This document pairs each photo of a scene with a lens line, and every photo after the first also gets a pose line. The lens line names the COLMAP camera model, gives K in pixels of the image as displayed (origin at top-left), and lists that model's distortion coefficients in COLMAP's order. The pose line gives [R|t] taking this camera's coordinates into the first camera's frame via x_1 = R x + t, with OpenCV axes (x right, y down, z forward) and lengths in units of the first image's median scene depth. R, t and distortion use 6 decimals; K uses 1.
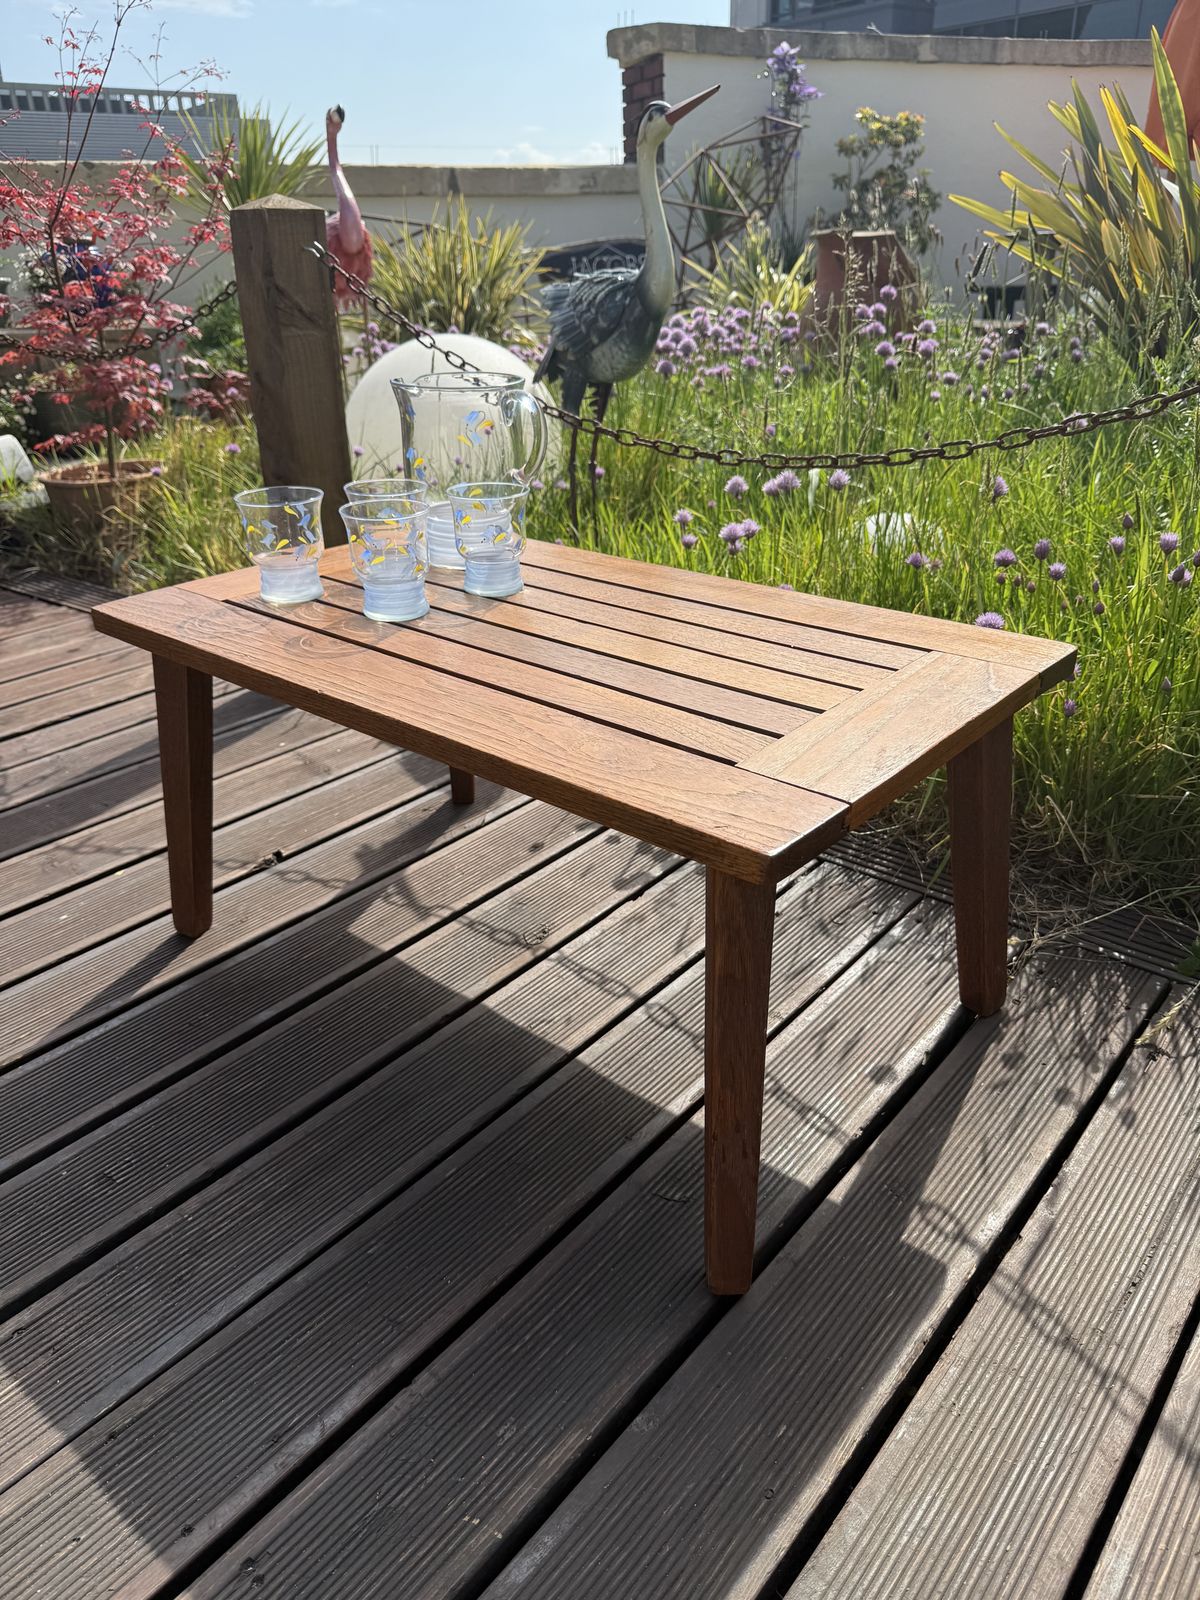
lens RADIAL K [[1147.2, 0, 600.0], [0, 1147.2, 800.0], [0, 0, 1]] dist [0.000270, -0.016723]
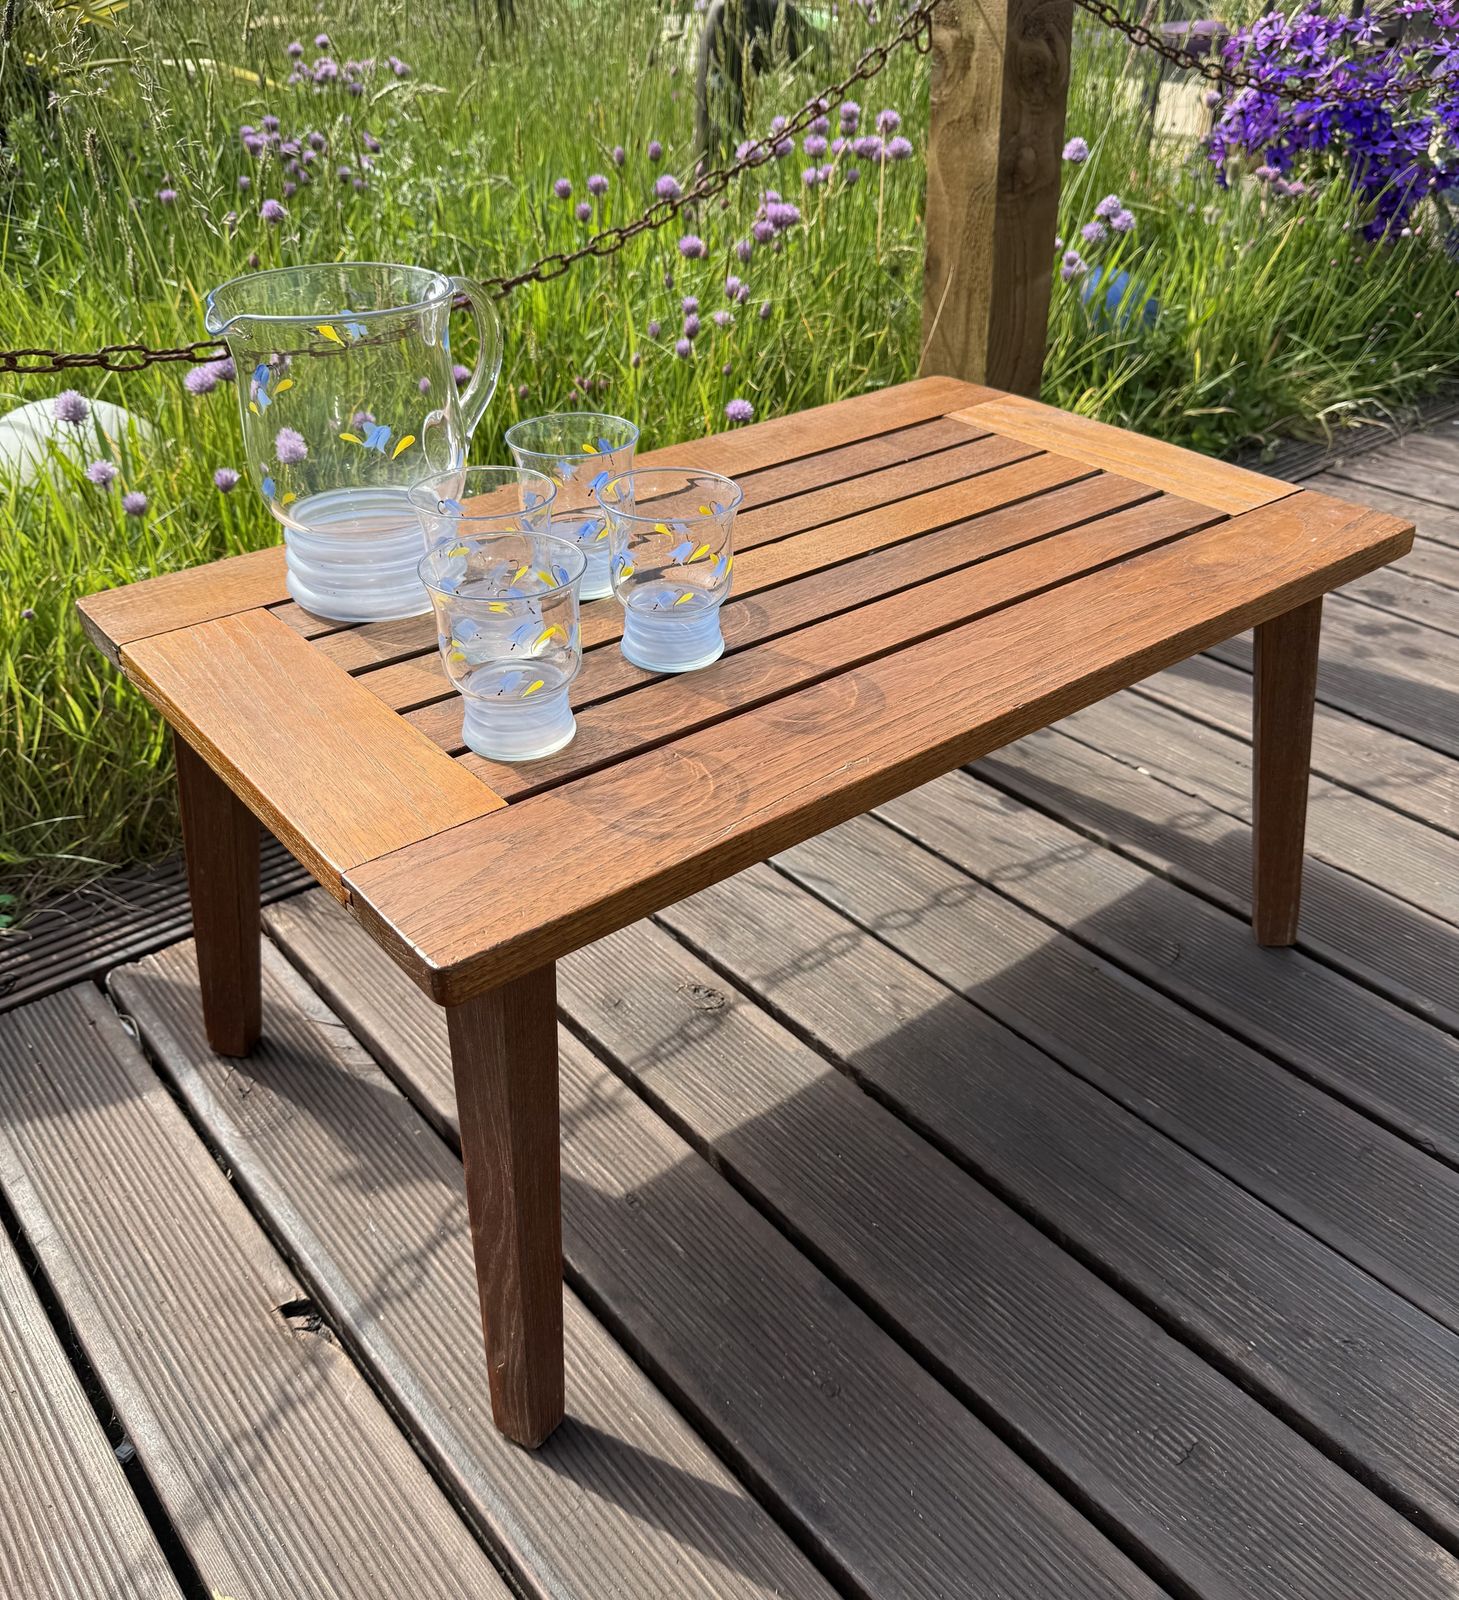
lens RADIAL K [[1384.1, 0, 731.3], [0, 1384.1, 820.2], [0, 0, 1]] dist [0.000059, -0.013537]
pose [[0.175205, -0.533982, 0.827144, -0.800583], [0.436375, 0.795225, 0.420943, -0.372892], [-0.882542, 0.287194, 0.372344, 0.684031]]
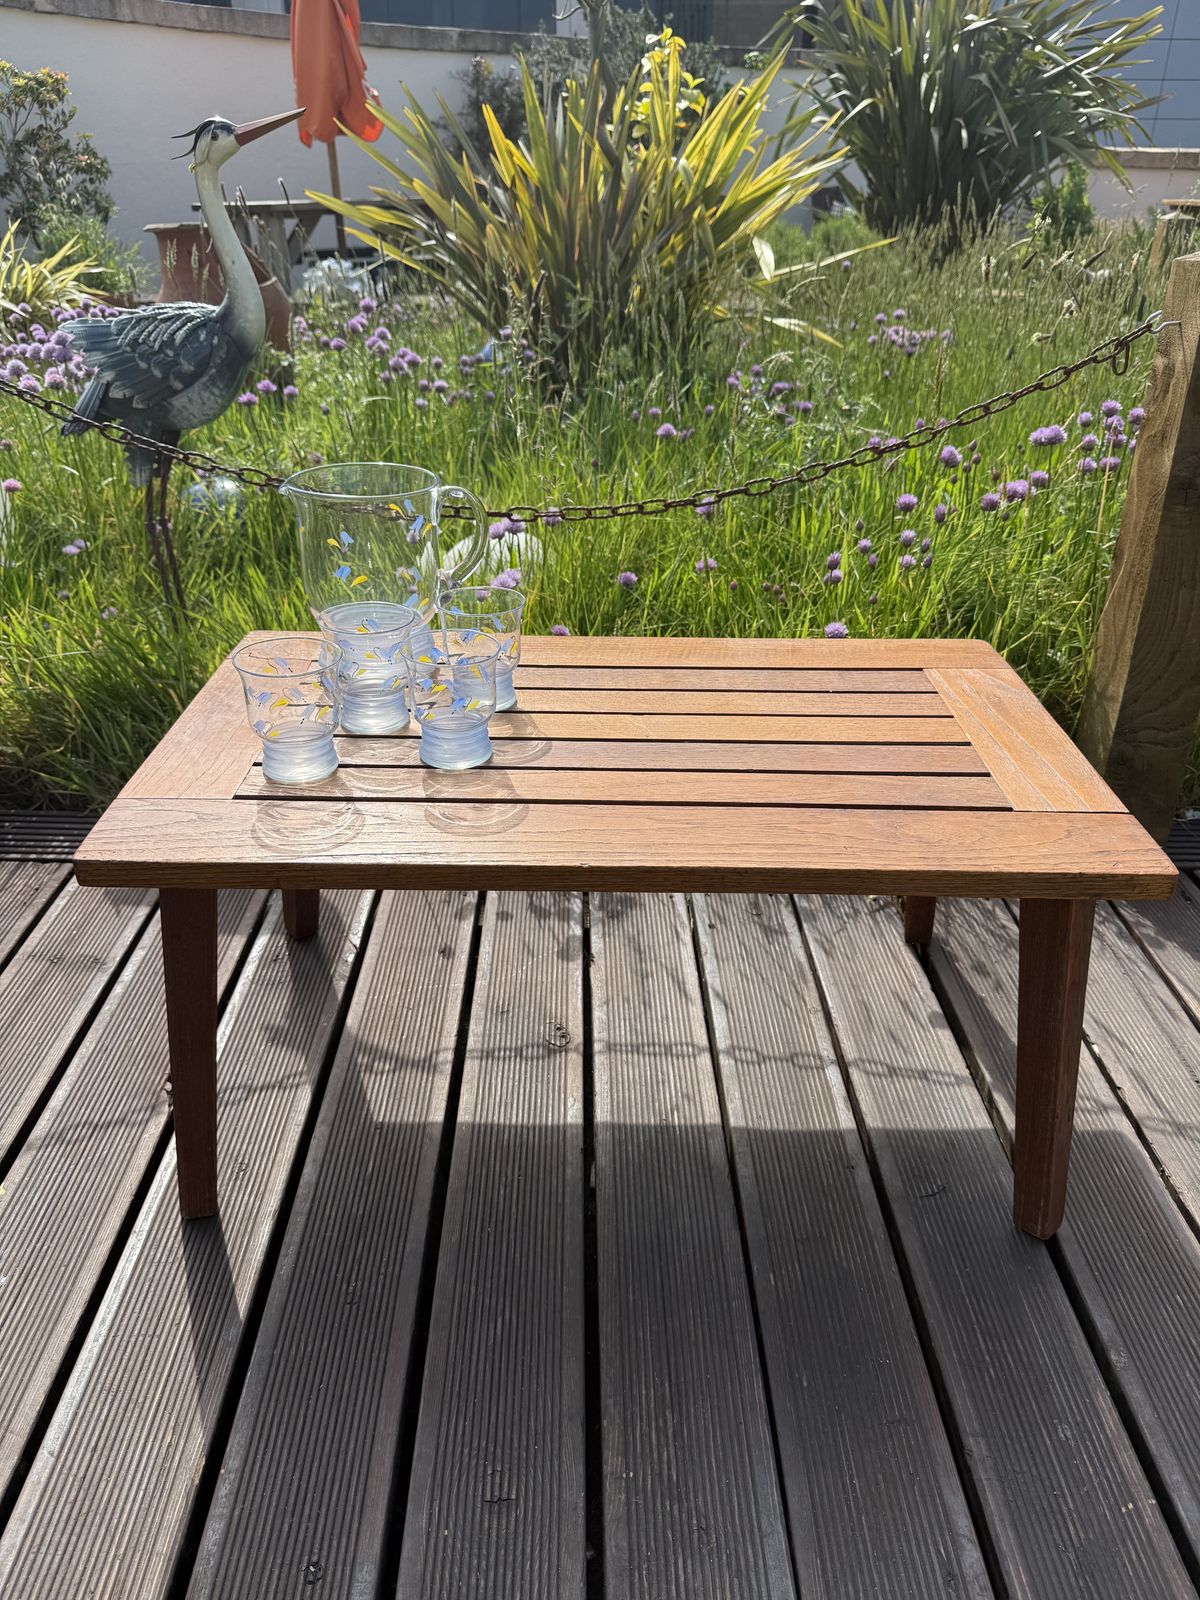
lens RADIAL K [[1152.6, 0, 595.4], [0, 1152.6, 796.5], [0, 0, 1]] dist [-0.003103, -0.005883]
pose [[0.757524, -0.286806, 0.586430, -0.596126], [0.267970, 0.955763, 0.121286, -0.200996], [-0.595273, 0.065268, 0.800868, 0.212575]]
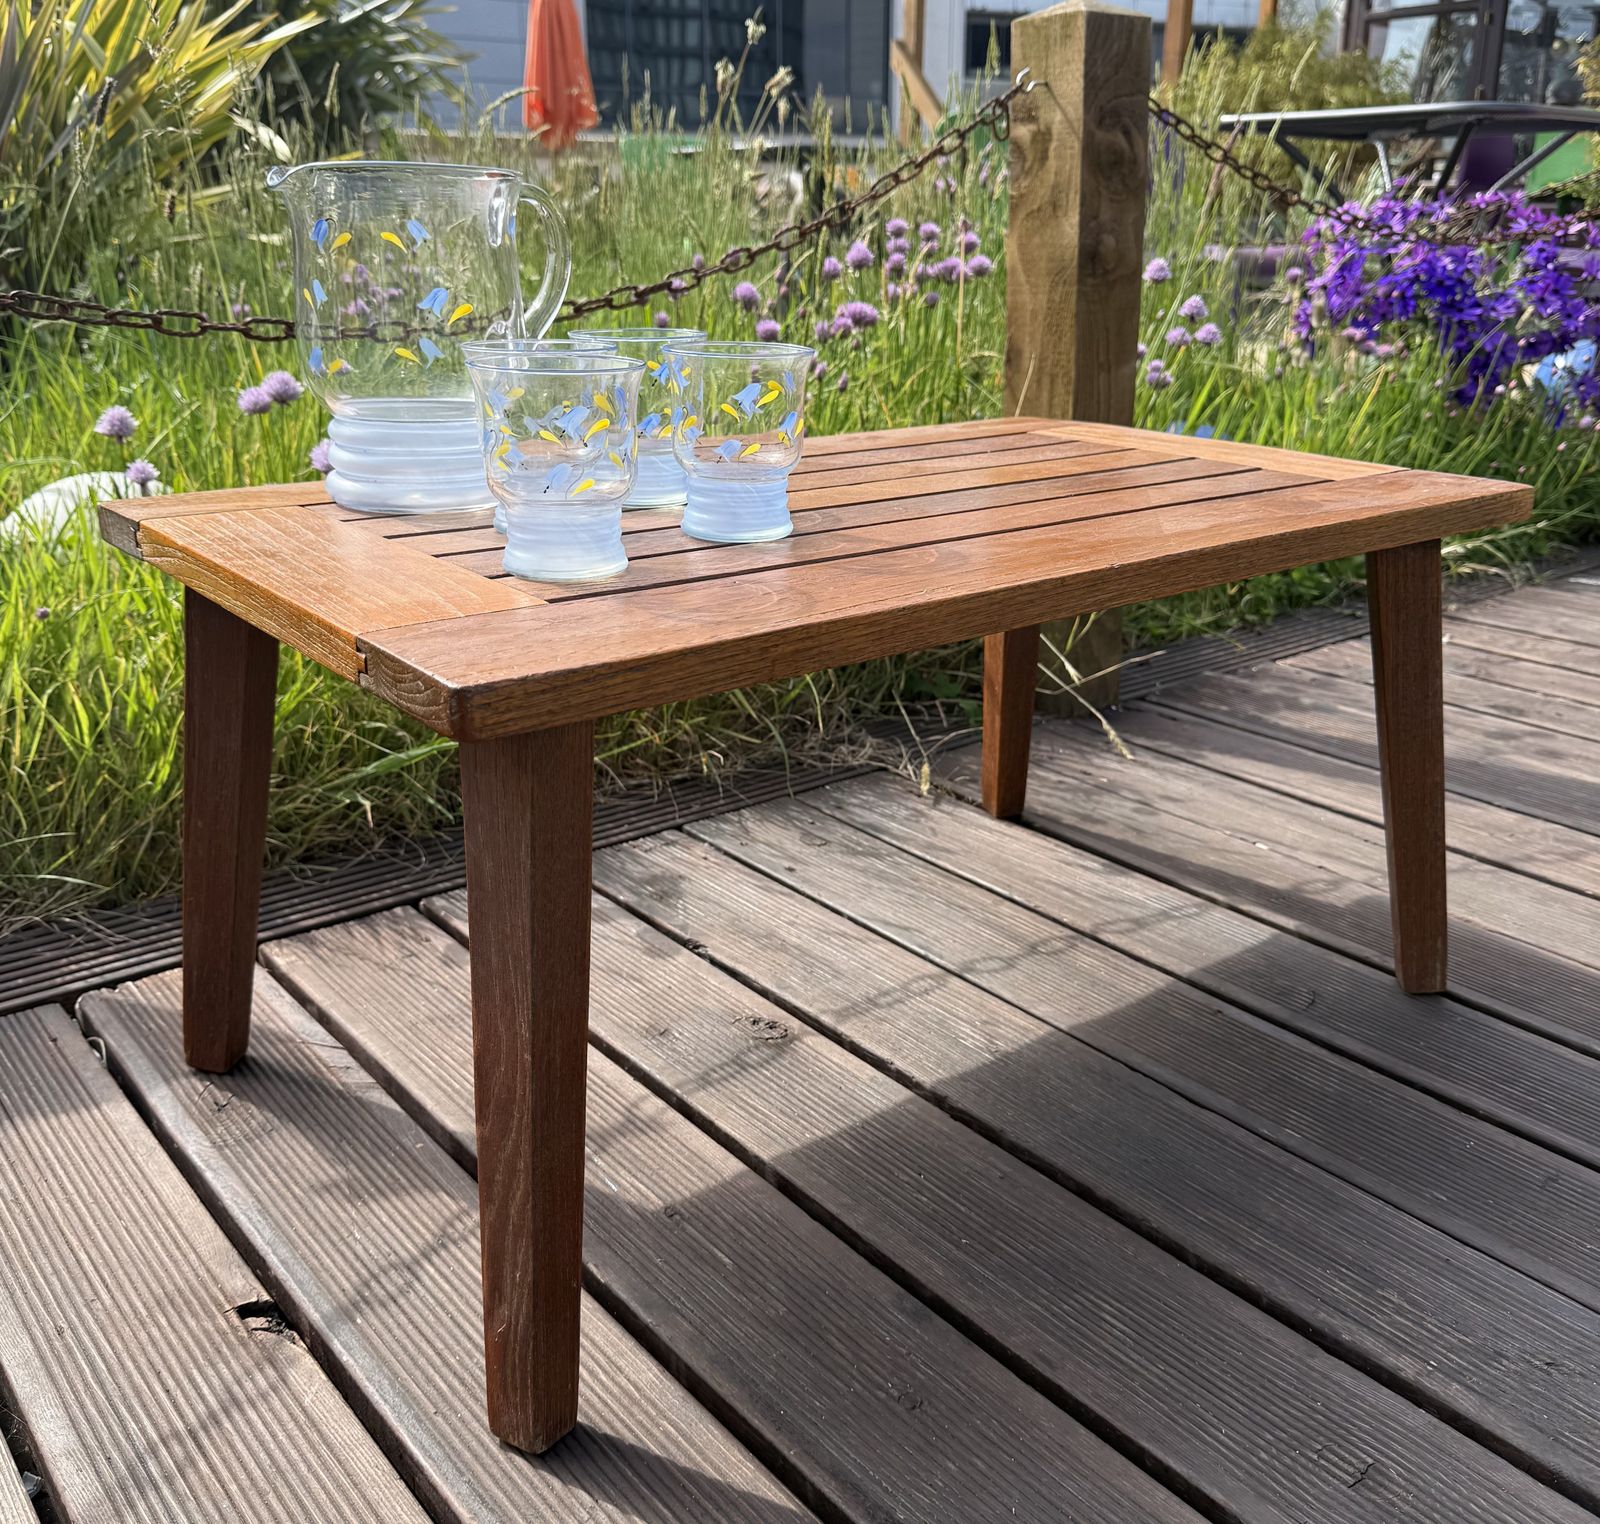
lens RADIAL K [[1527.1, 0, 800.0], [0, 1527.1, 762.0], [0, 0, 1]] dist [-0.022440, 0.019624]
pose [[0.185058, -0.311985, 0.931890, -0.871468], [0.425352, 0.880271, 0.210236, -0.198164], [-0.885906, 0.357475, 0.295604, 0.749934]]
